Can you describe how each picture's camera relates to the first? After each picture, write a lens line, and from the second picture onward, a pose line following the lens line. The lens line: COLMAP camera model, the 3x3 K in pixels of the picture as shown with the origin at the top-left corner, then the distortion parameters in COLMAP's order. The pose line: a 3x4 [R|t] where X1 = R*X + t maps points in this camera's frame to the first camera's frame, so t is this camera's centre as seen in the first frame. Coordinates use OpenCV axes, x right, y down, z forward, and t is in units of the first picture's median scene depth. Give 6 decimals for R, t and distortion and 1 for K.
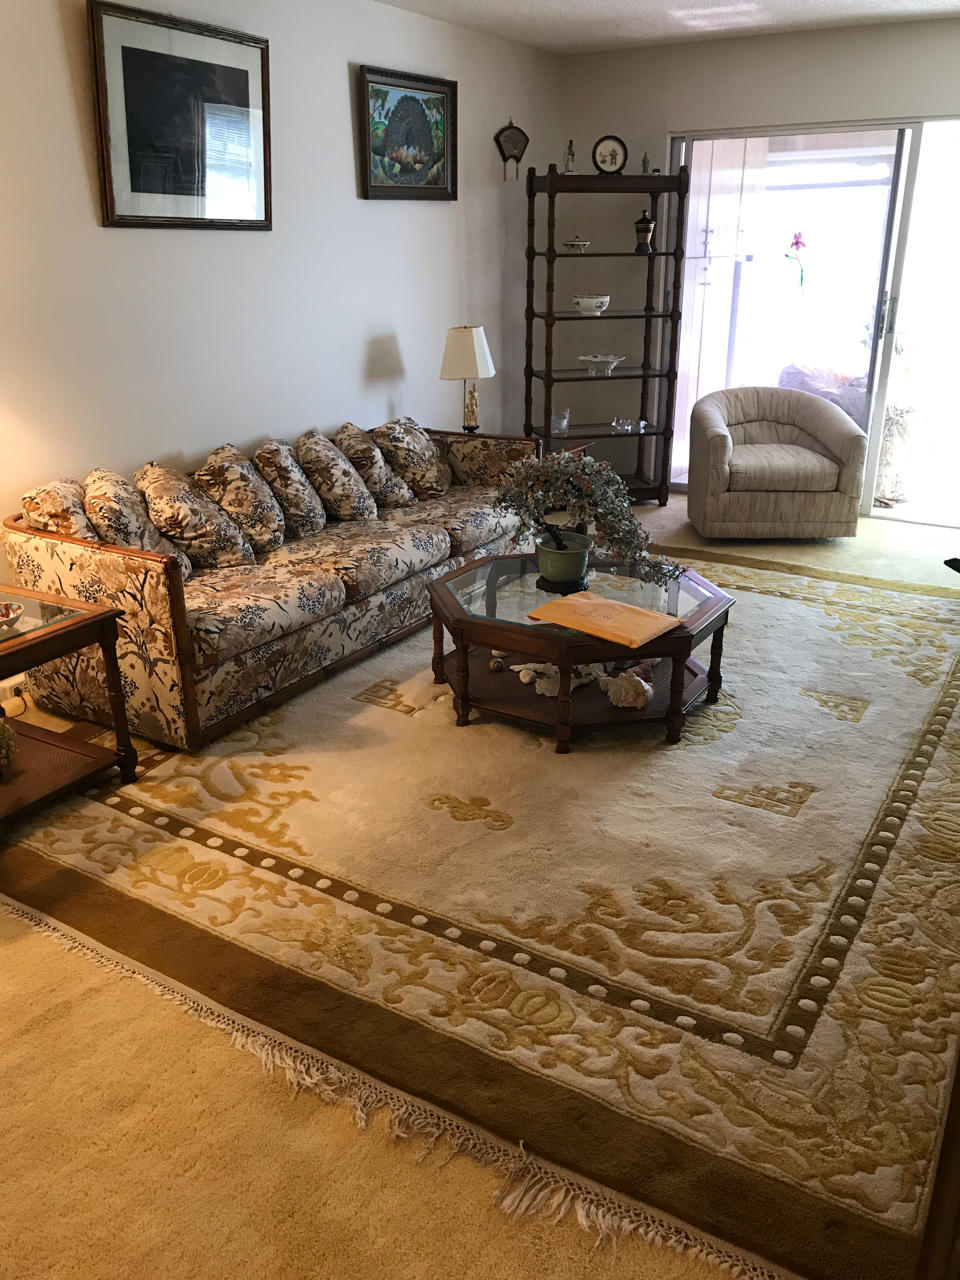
lens RADIAL K [[1047.0, 0, 465.5], [0, 1047.0, 623.2], [0, 0, 1]] dist [0.102442, -0.125116]
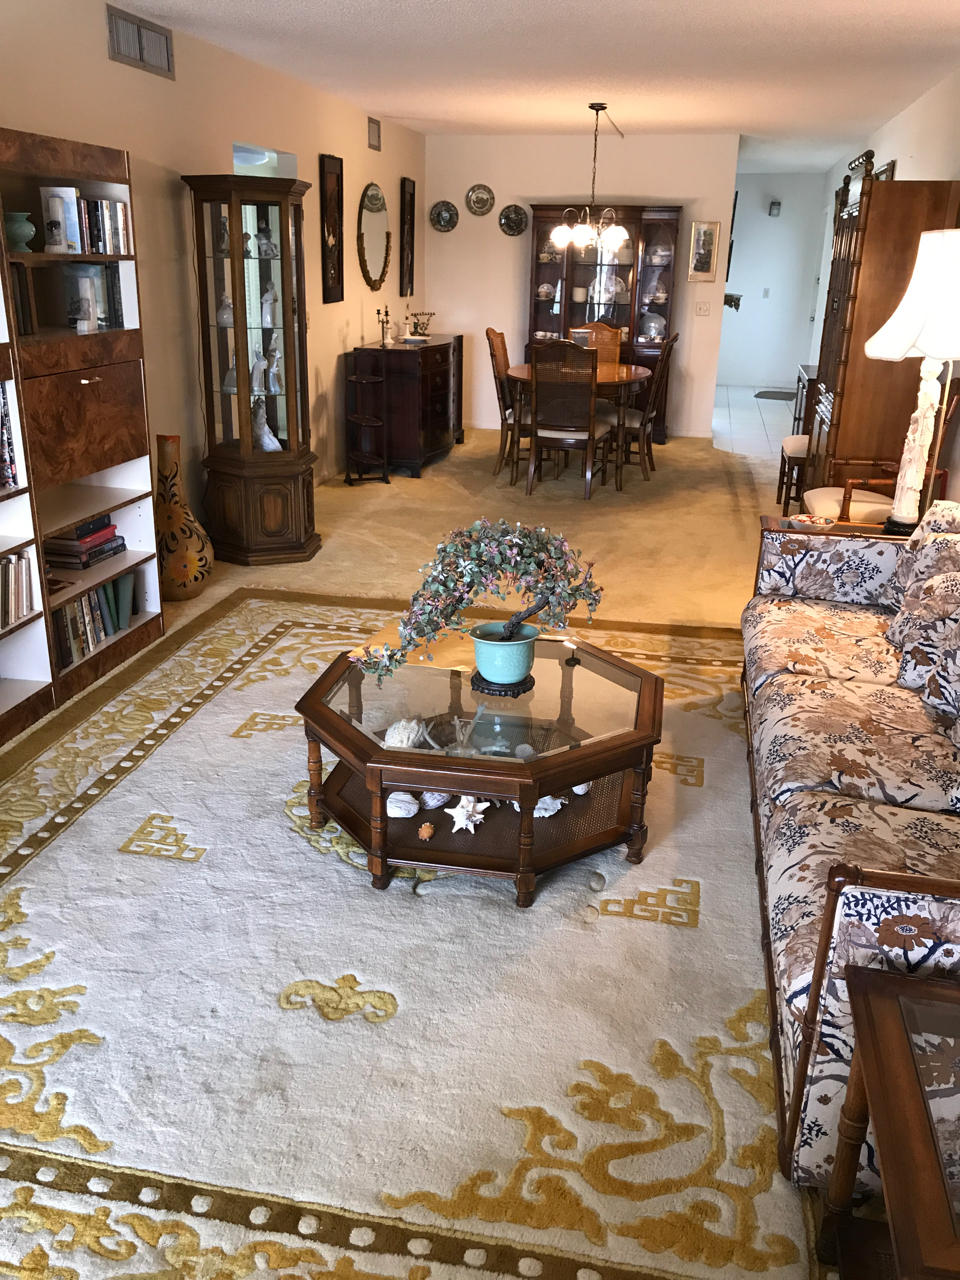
lens RADIAL K [[1060.1, 0, 476.4], [0, 1060.1, 634.7], [0, 0, 1]] dist [0.046448, -0.032800]
pose [[-0.937756, 0.094126, -0.334297, 0.437481], [-0.146776, 0.764970, 0.627119, -0.655425], [0.314756, 0.637151, -0.703539, 1.754623]]
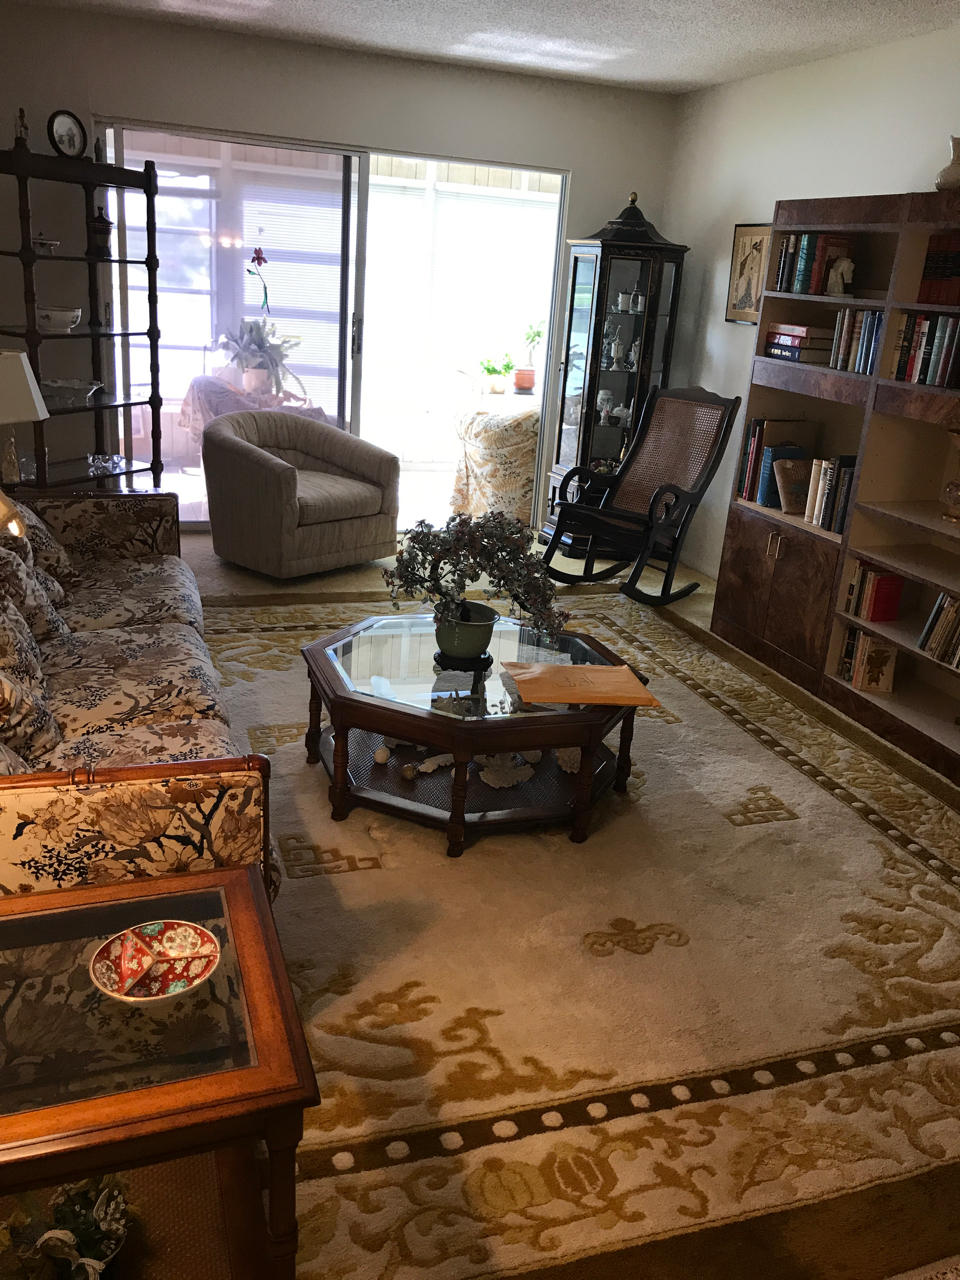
lens RADIAL K [[1060.1, 0, 476.4], [0, 1060.1, 634.7], [0, 0, 1]] dist [0.046448, -0.032800]
pose [[0.625772, -0.205074, 0.752565, -0.645386], [0.193080, 0.975518, 0.105280, -0.171213], [-0.755731, 0.079425, 0.650047, 0.478658]]
